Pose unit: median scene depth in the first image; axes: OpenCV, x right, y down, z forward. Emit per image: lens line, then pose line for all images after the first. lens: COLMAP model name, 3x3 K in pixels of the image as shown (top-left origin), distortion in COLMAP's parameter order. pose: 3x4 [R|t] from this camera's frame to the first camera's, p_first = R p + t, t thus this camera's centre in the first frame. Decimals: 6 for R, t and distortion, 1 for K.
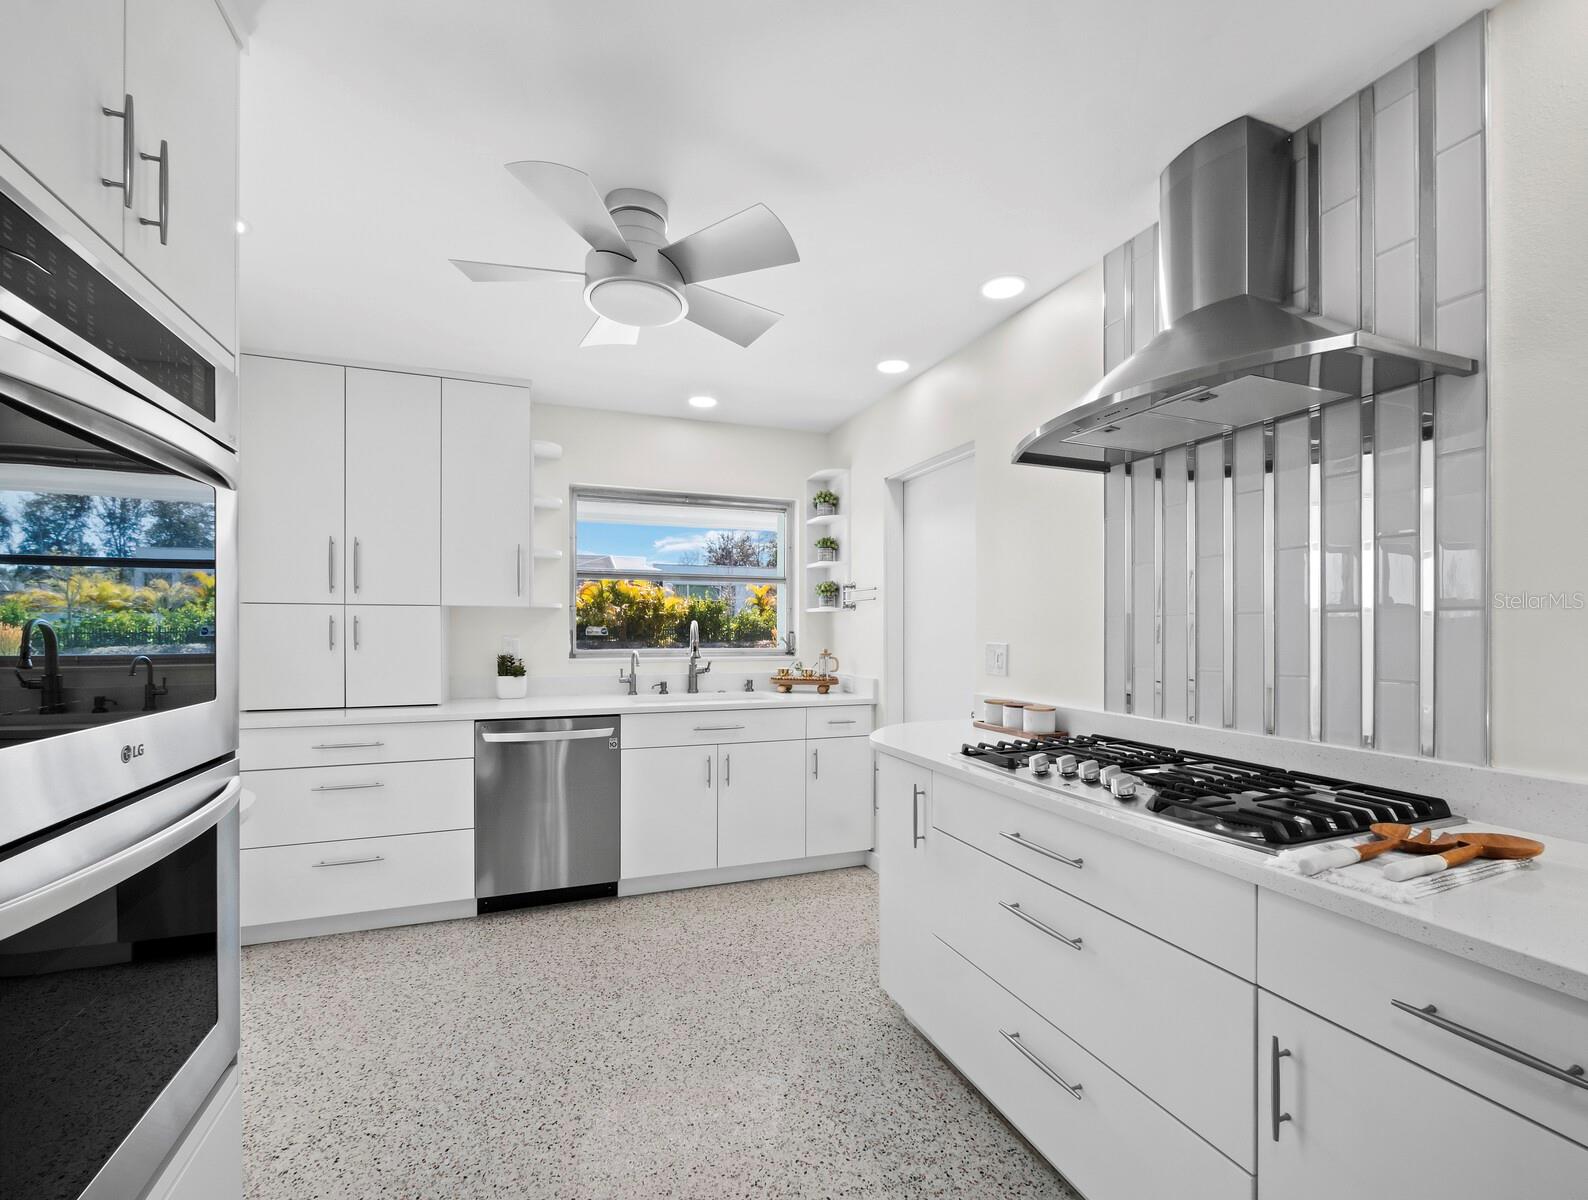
lens RADIAL K [[663.3, 0, 772.7], [0, 663.3, 633.0], [0, 0, 1]] dist [-0.001349, -0.000071]
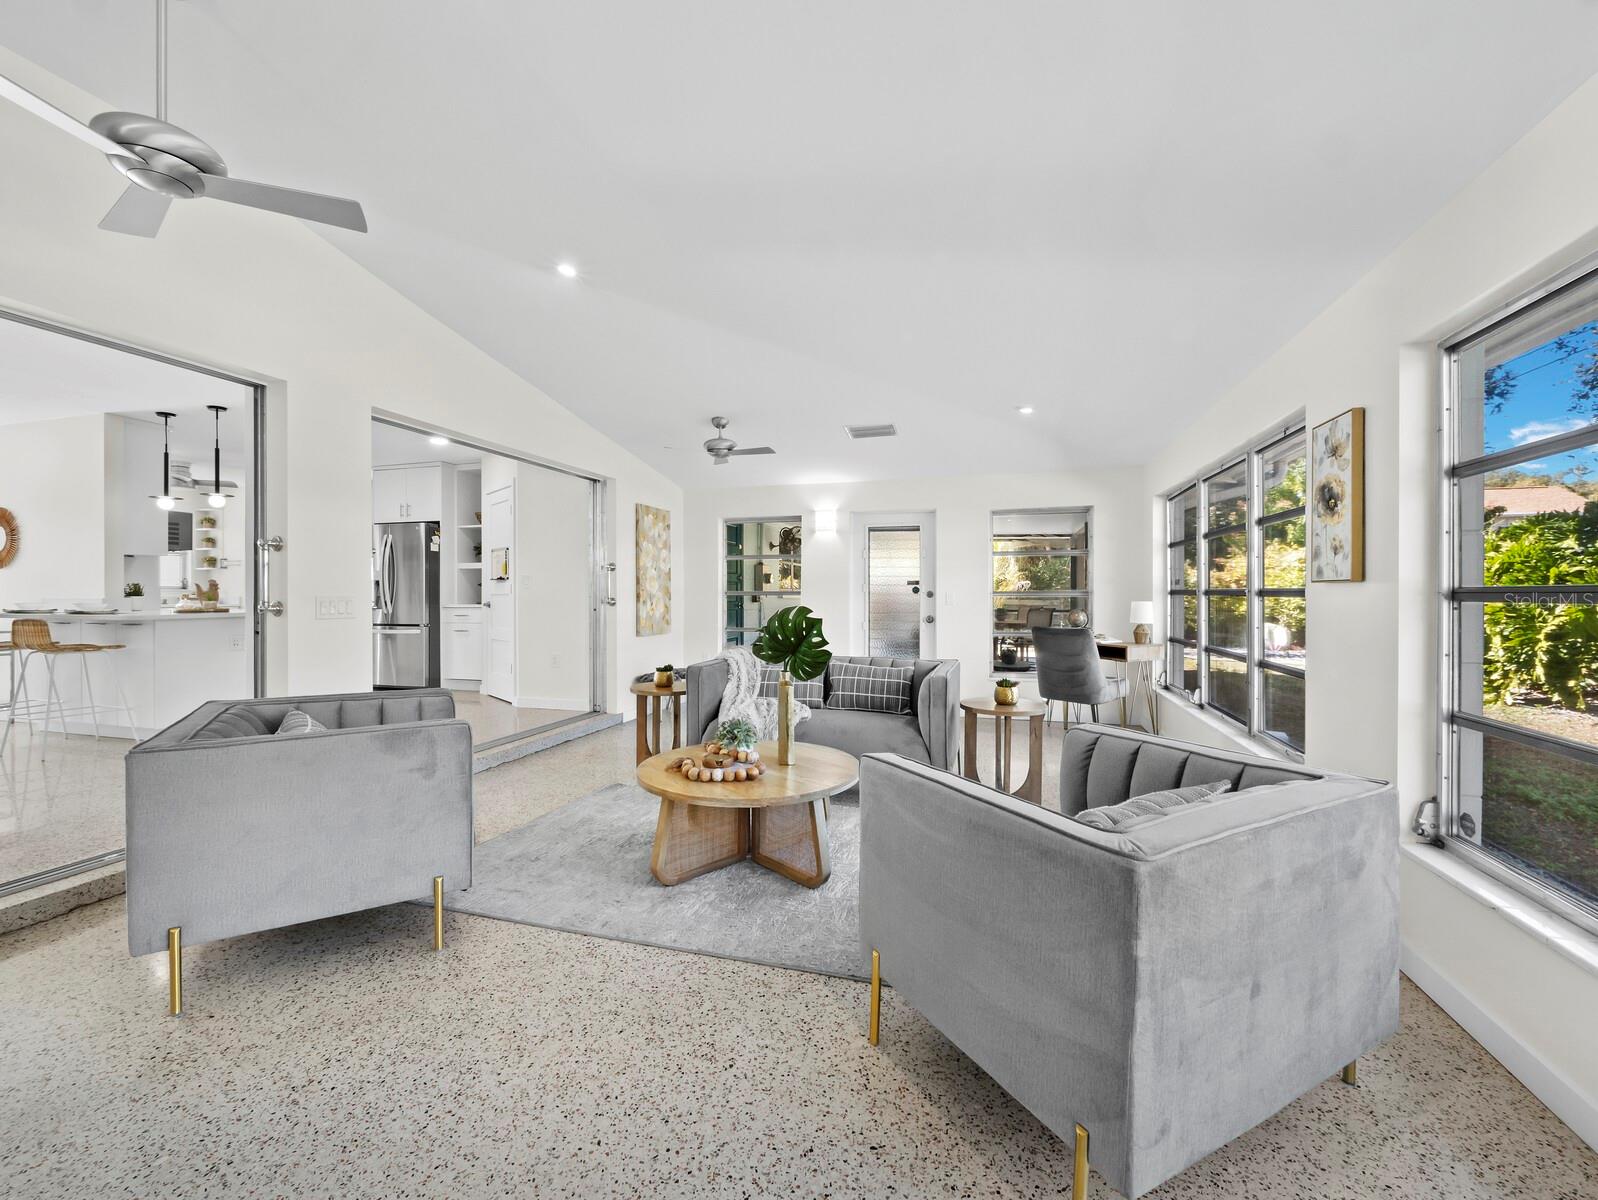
lens RADIAL K [[669.8, 0, 804.0], [0, 669.8, 597.1], [0, 0, 1]] dist [-0.006855, 0.000798]
pose [[0.587999, -0.012585, 0.808764, -0.599501], [0.012150, 0.999904, 0.006726, 0.075133], [-0.808770, 0.005872, 0.588095, -2.107306]]
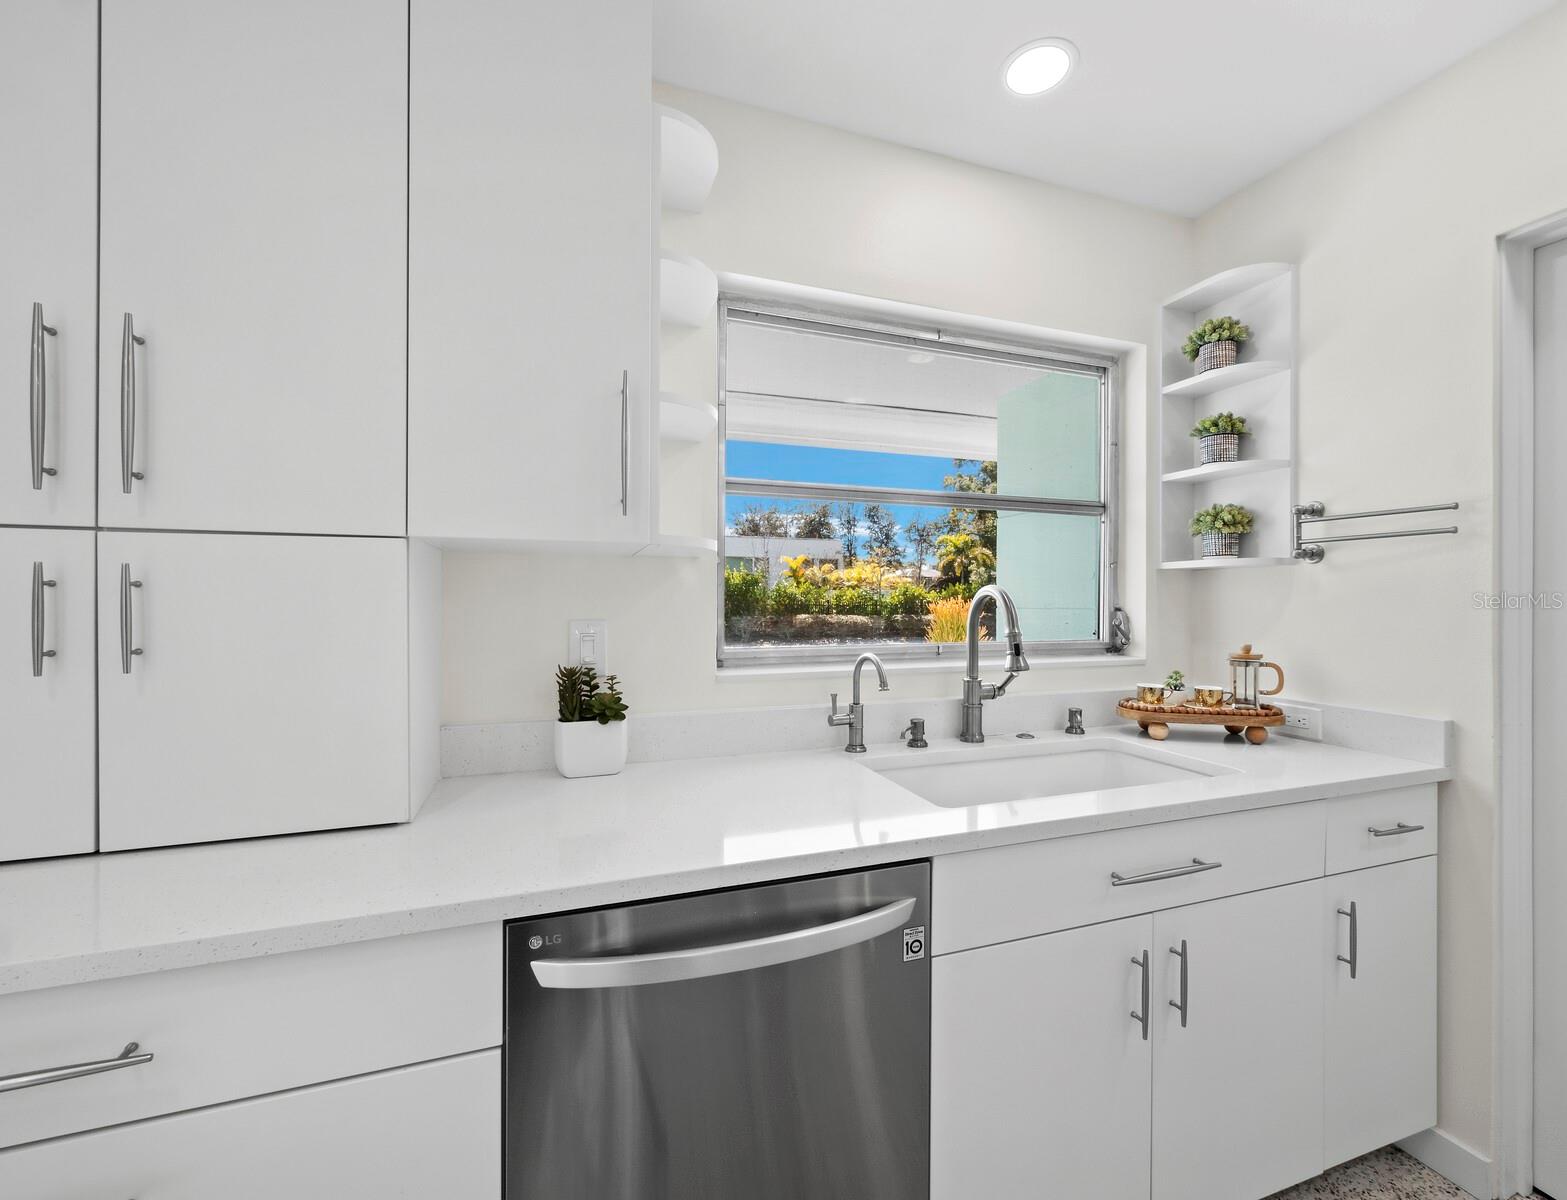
lens RADIAL K [[643.3, 0, 783.5], [0, 643.3, 600.0], [0, 0, 1]] dist [0.000634, 0.000259]
pose [[0.999989, -0.001291, -0.004527, -0.249550], [0.001249, 0.999956, -0.009335, -0.004584], [0.004539, 0.009329, 0.999946, 0.549395]]
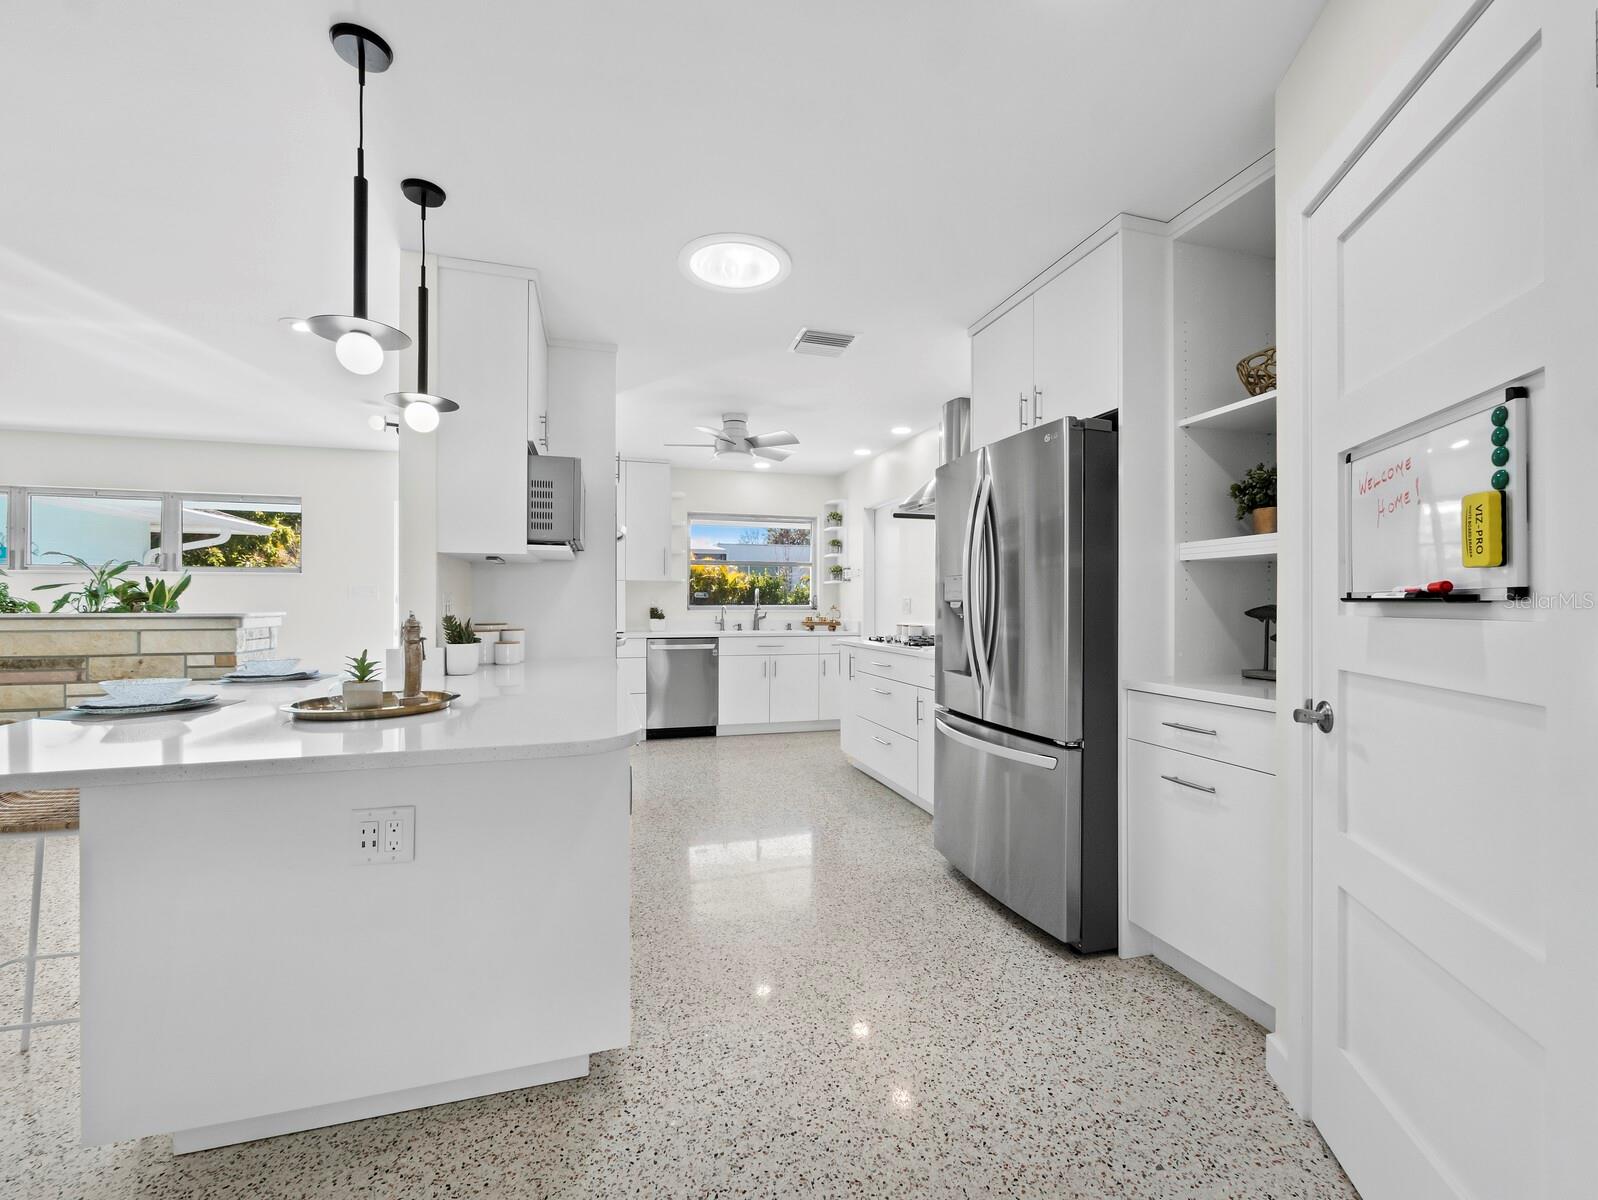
lens RADIAL K [[674.3, 0, 800.6], [0, 674.3, 610.4], [0, 0, 1]] dist [-0.006131, 0.000842]
pose [[0.998848, 0.000219, -0.047991, 0.079608], [-0.000121, 0.999998, 0.002035, 0.034848], [0.047991, -0.002027, 0.998846, -0.751606]]
